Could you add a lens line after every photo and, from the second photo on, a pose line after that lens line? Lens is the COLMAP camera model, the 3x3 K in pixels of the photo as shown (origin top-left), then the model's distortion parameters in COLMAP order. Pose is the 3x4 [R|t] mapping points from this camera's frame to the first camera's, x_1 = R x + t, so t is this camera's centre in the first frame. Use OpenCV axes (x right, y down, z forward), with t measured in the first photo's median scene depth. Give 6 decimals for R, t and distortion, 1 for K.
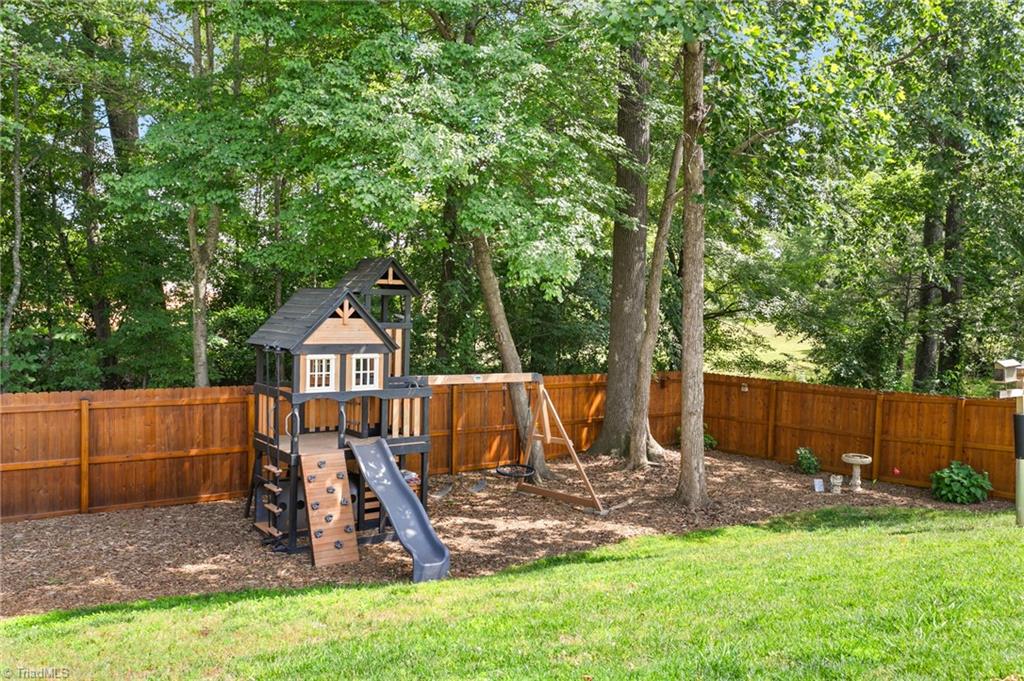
lens RADIAL K [[823.1, 0, 512.0], [0, 823.1, 340.5], [0, 0, 1]] dist [0.024499, -0.003176]
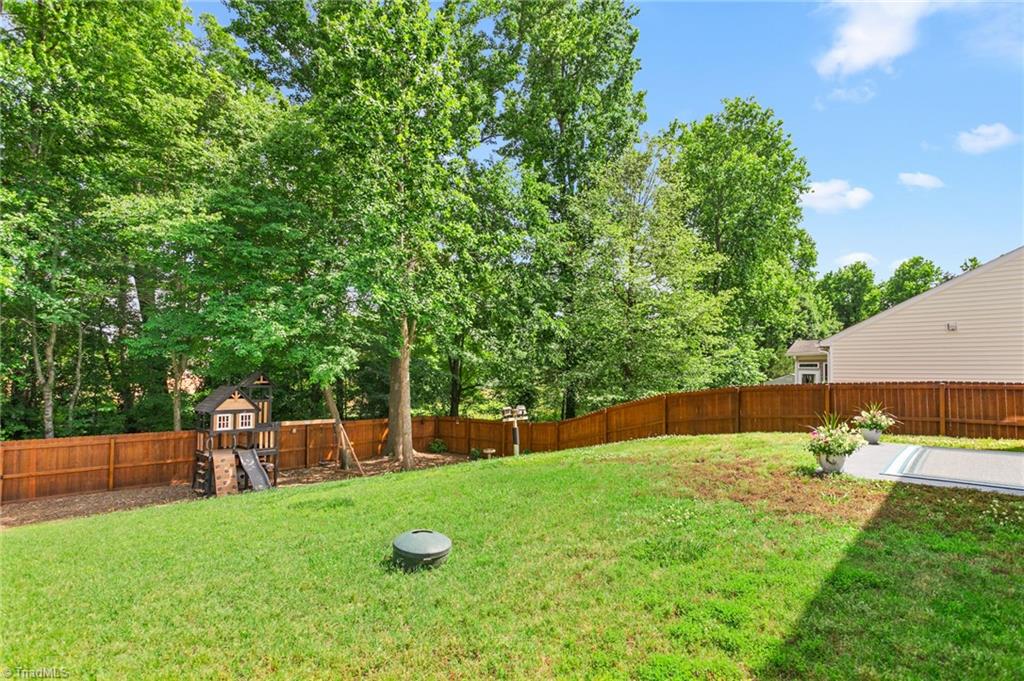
lens RADIAL K [[496.0, 0, 513.8], [0, 496.0, 355.3], [0, 0, 1]] dist [0.001976, 0.000302]
pose [[0.981607, -0.013165, 0.190460, 0.296338], [0.029796, 0.995959, -0.084718, -0.005990], [-0.188575, 0.088835, 0.978033, -0.537705]]
